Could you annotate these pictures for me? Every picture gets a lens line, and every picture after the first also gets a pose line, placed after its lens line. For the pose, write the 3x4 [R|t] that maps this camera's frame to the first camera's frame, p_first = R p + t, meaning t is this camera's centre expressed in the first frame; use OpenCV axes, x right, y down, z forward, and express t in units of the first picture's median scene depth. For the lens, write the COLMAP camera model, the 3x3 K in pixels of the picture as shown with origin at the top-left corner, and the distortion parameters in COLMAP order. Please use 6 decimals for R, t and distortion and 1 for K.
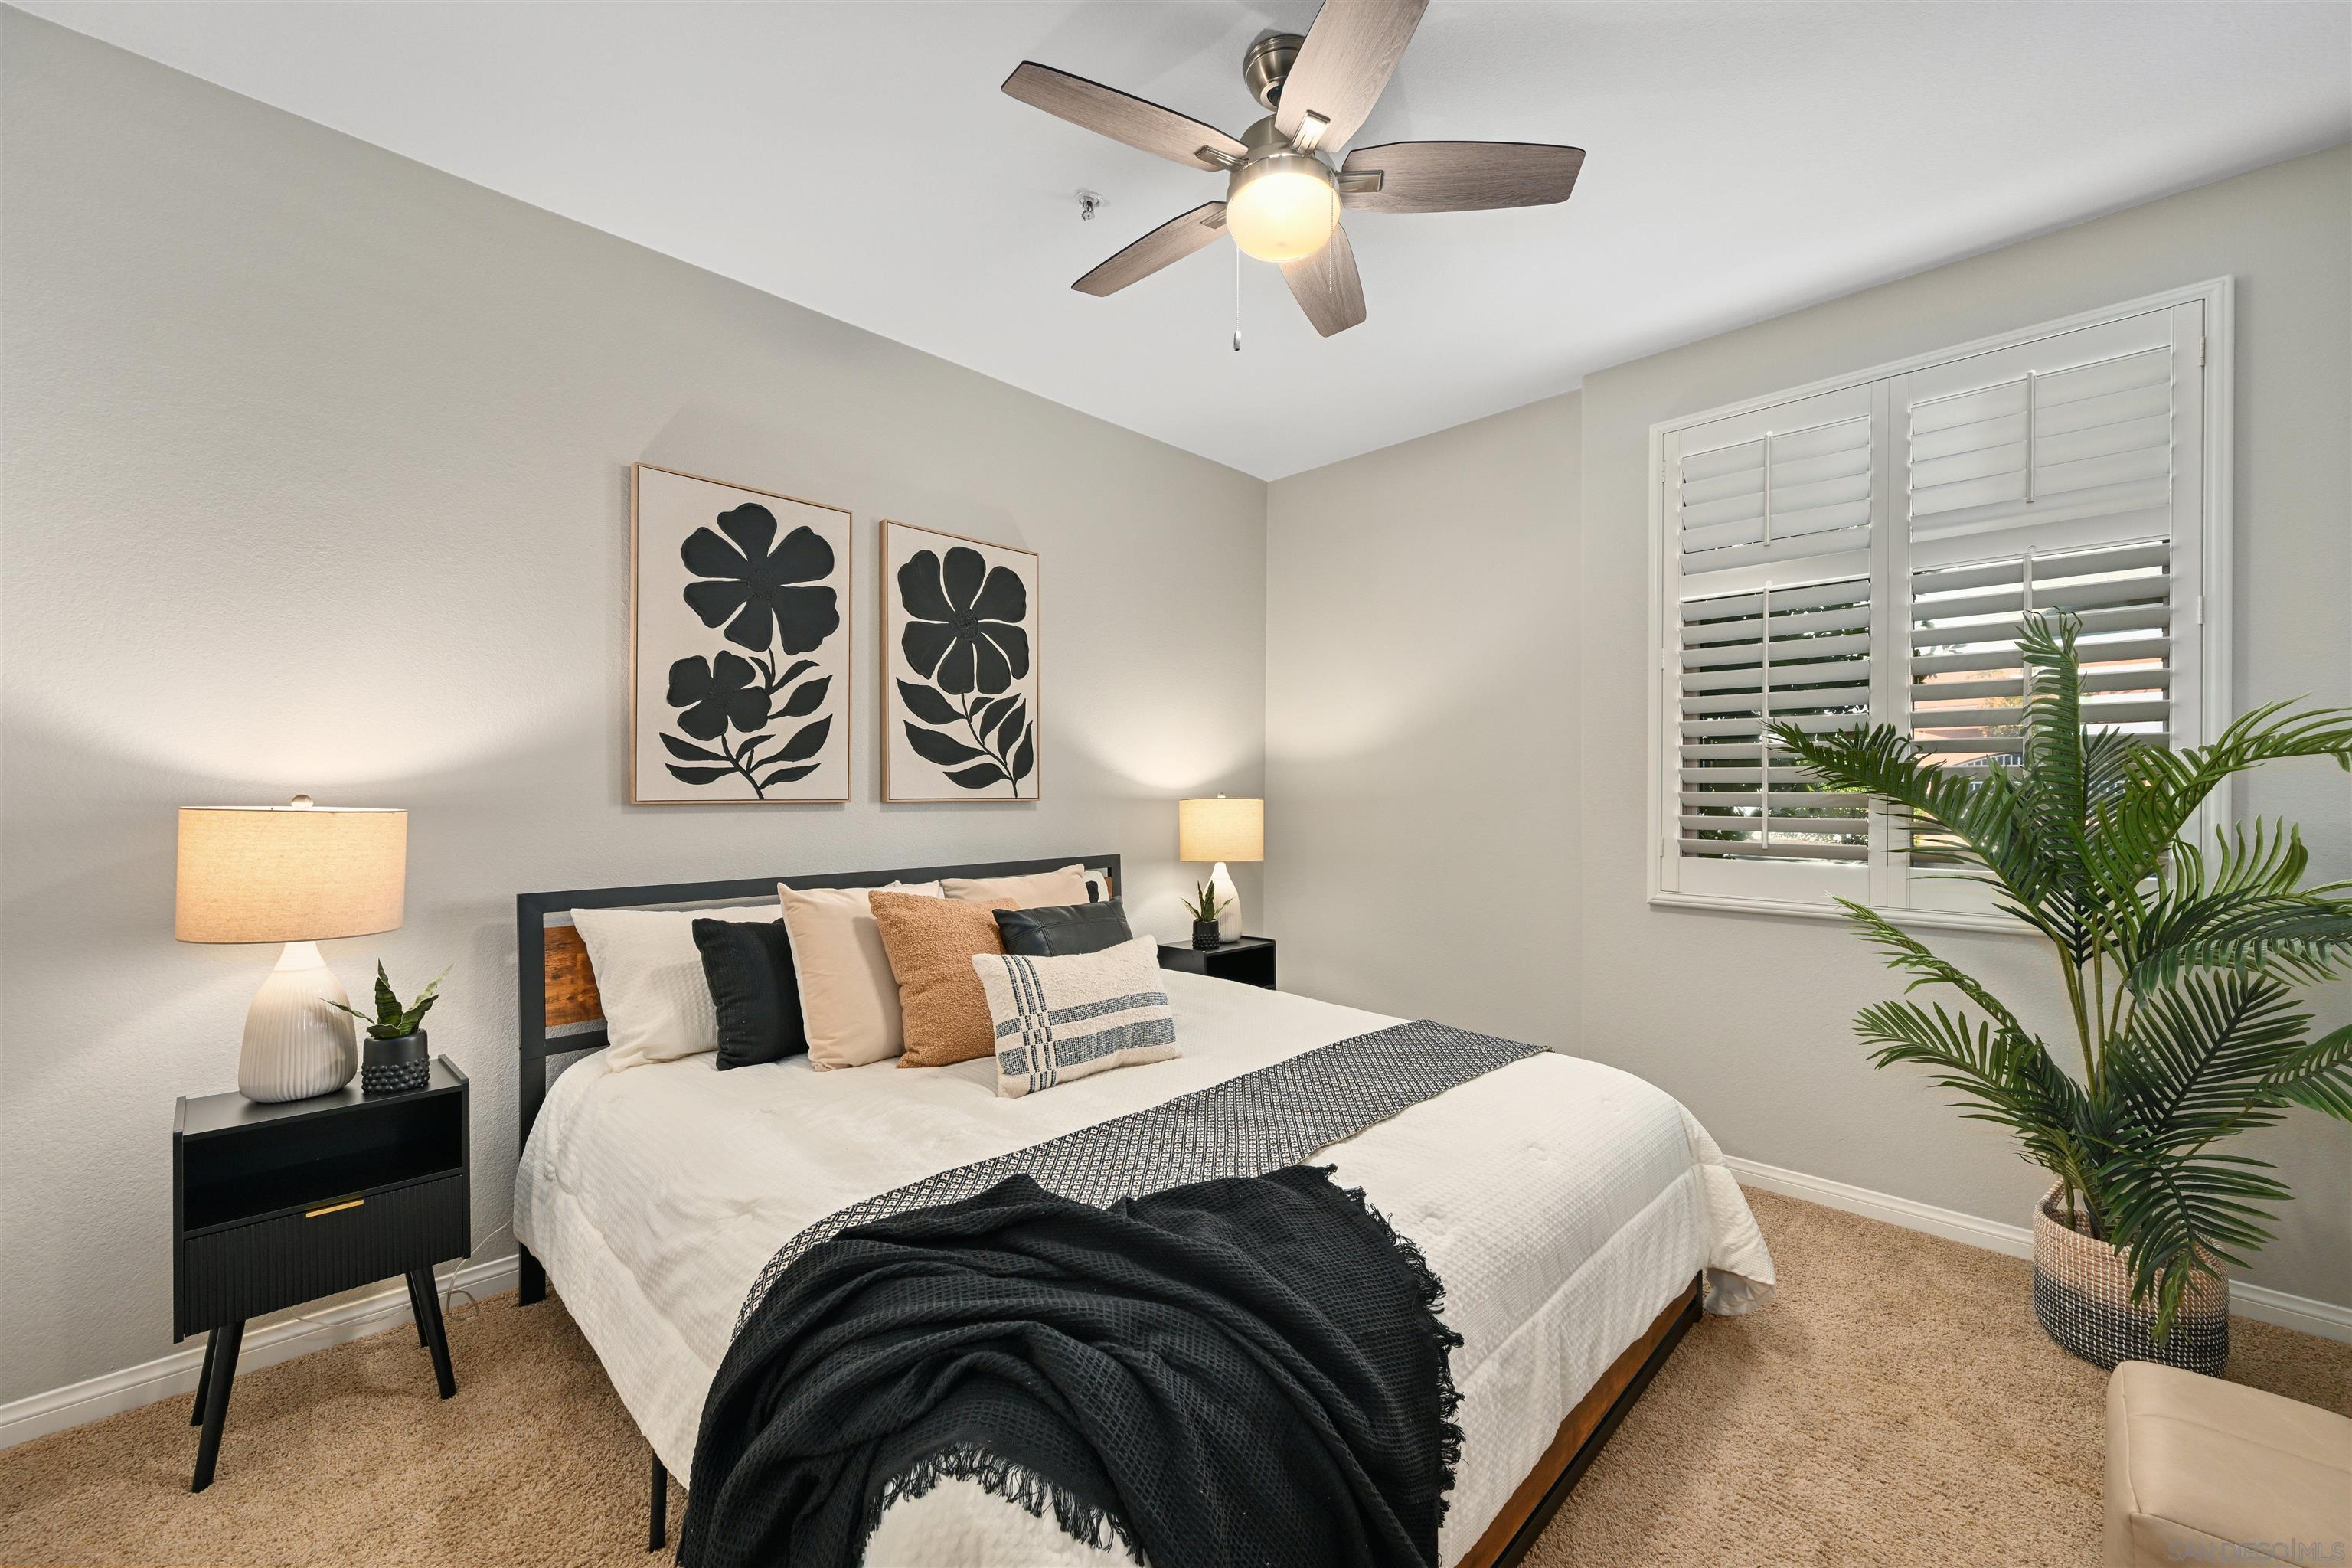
lens RADIAL K [[941.2, 0, 1179.4], [0, 941.2, 802.8], [0, 0, 1]] dist [0.006850, -0.000236]
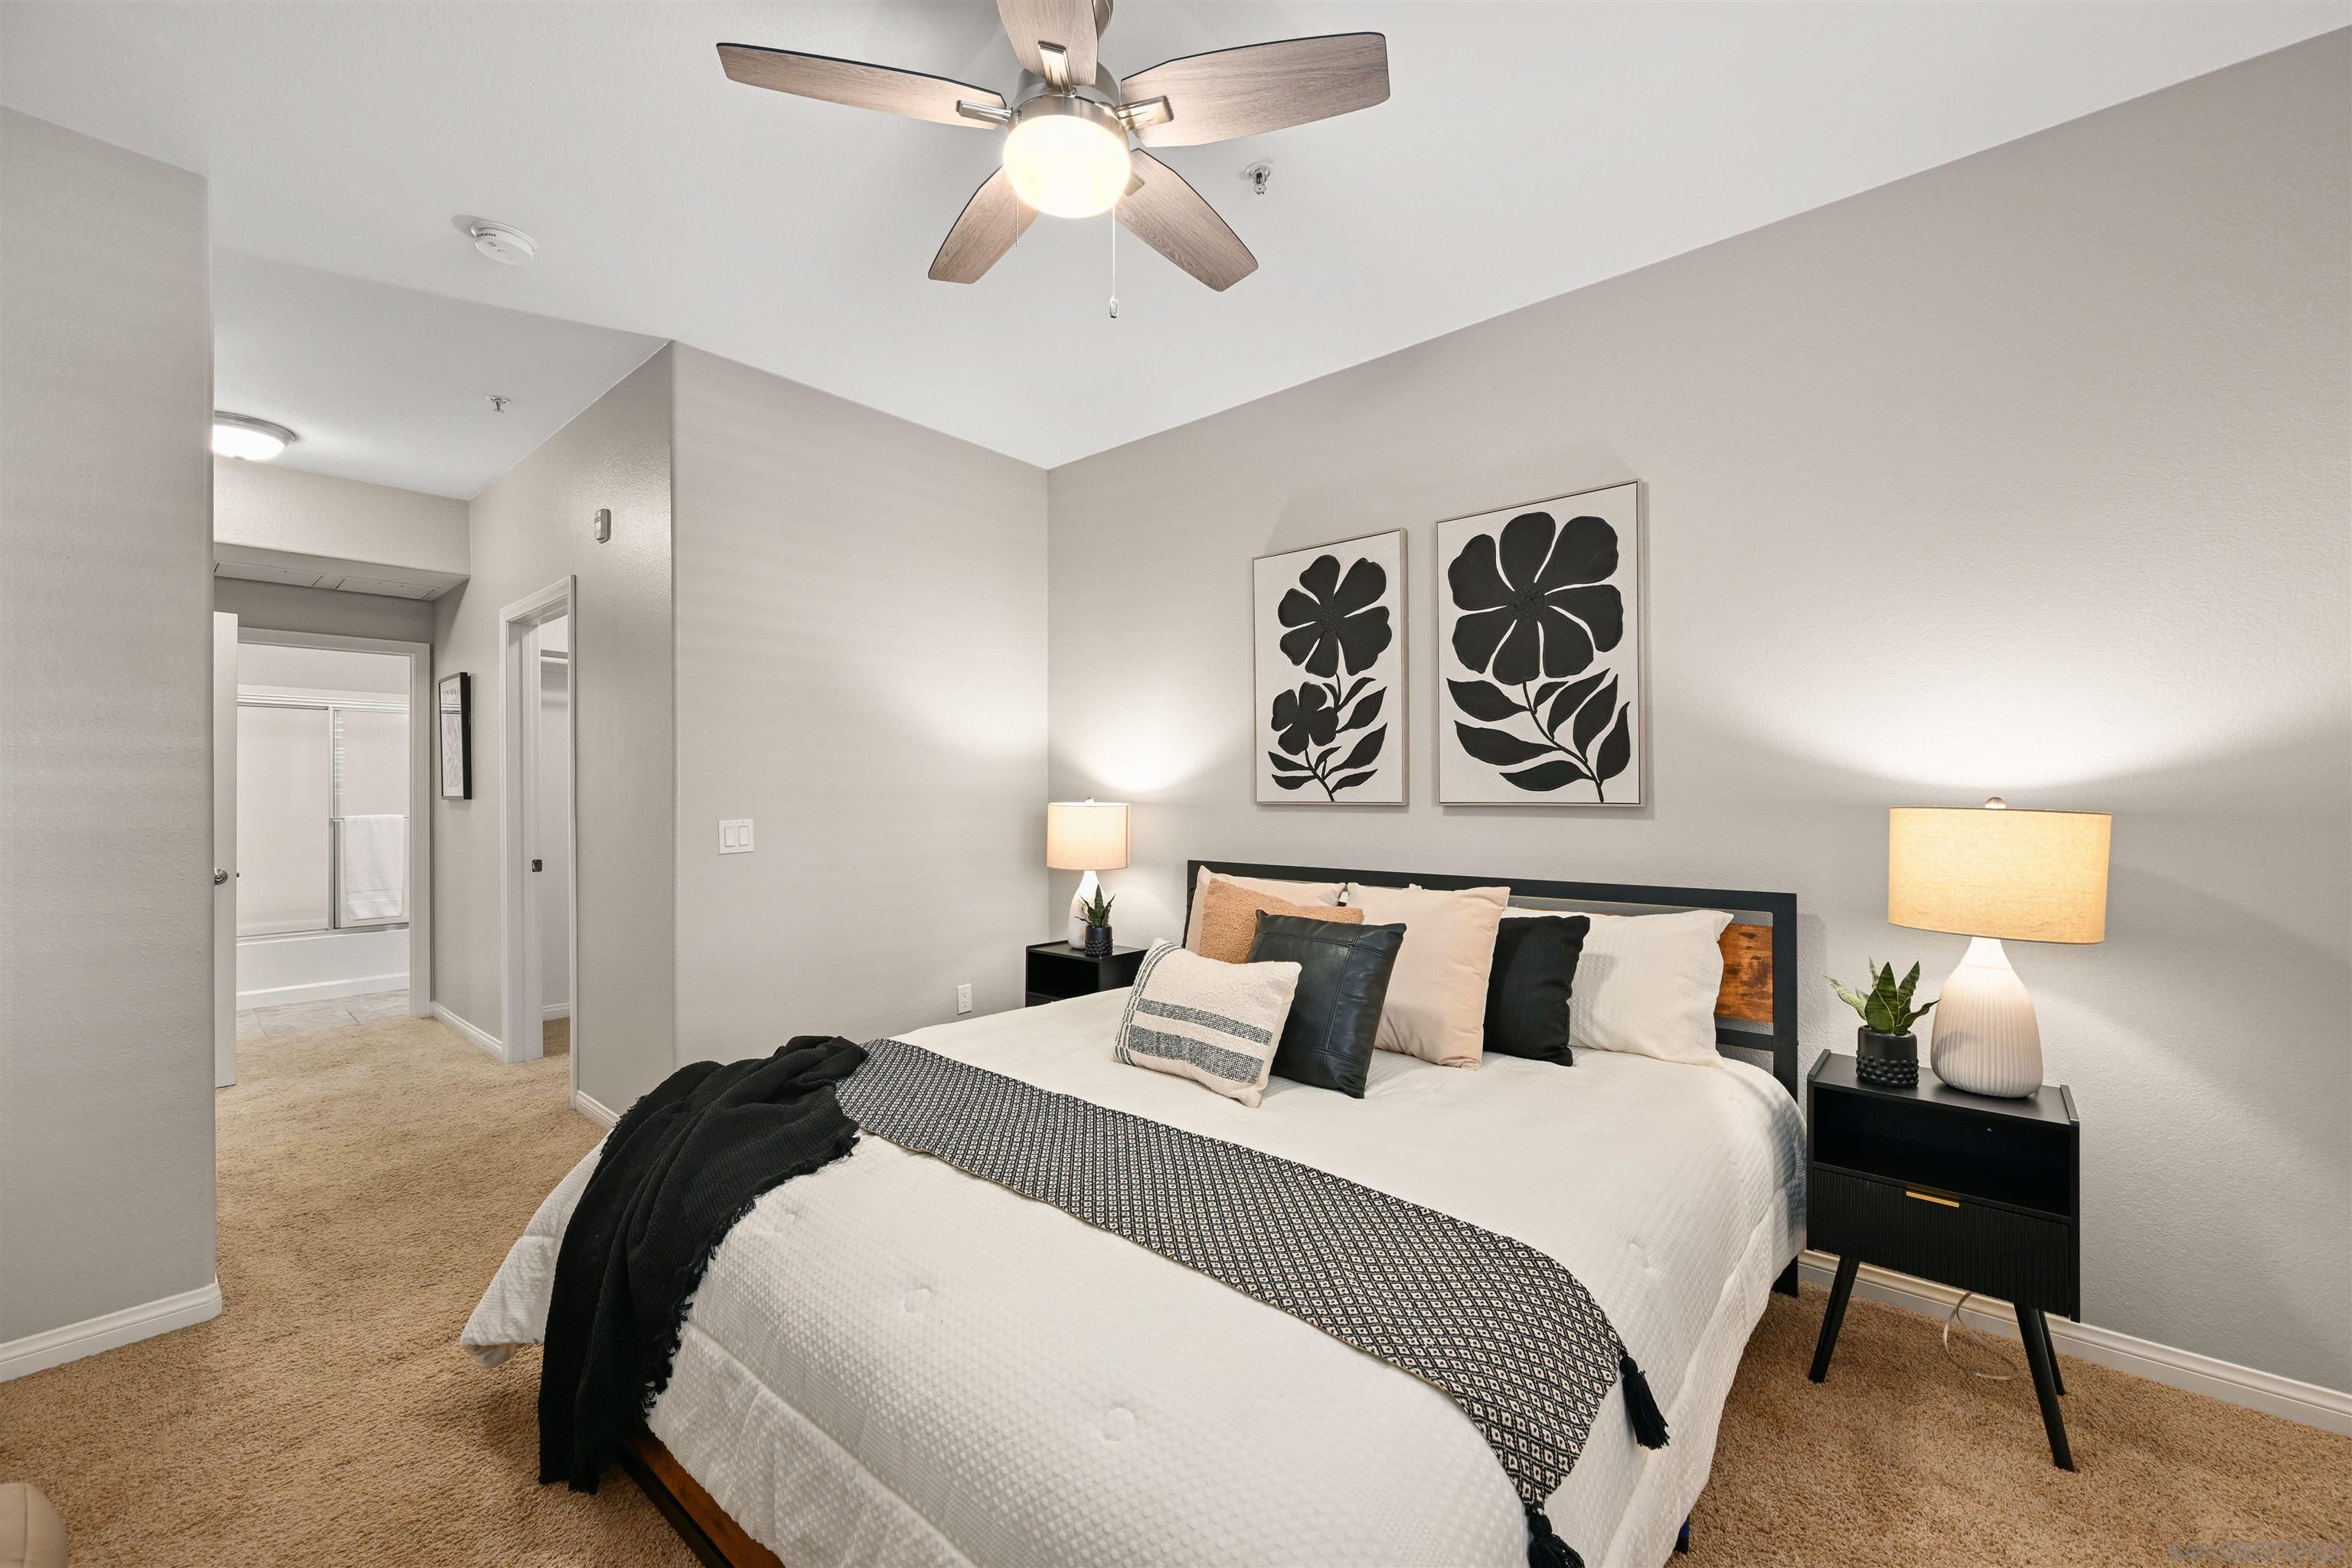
lens RADIAL K [[941.2, 0, 1172.9], [0, 941.2, 772.6], [0, 0, 1]] dist [0.006850, -0.000236]
pose [[0.051472, -0.023722, -0.998393, 0.648712], [-0.011317, 0.999640, -0.024335, -0.008300], [0.998610, 0.012551, 0.051185, 0.664273]]
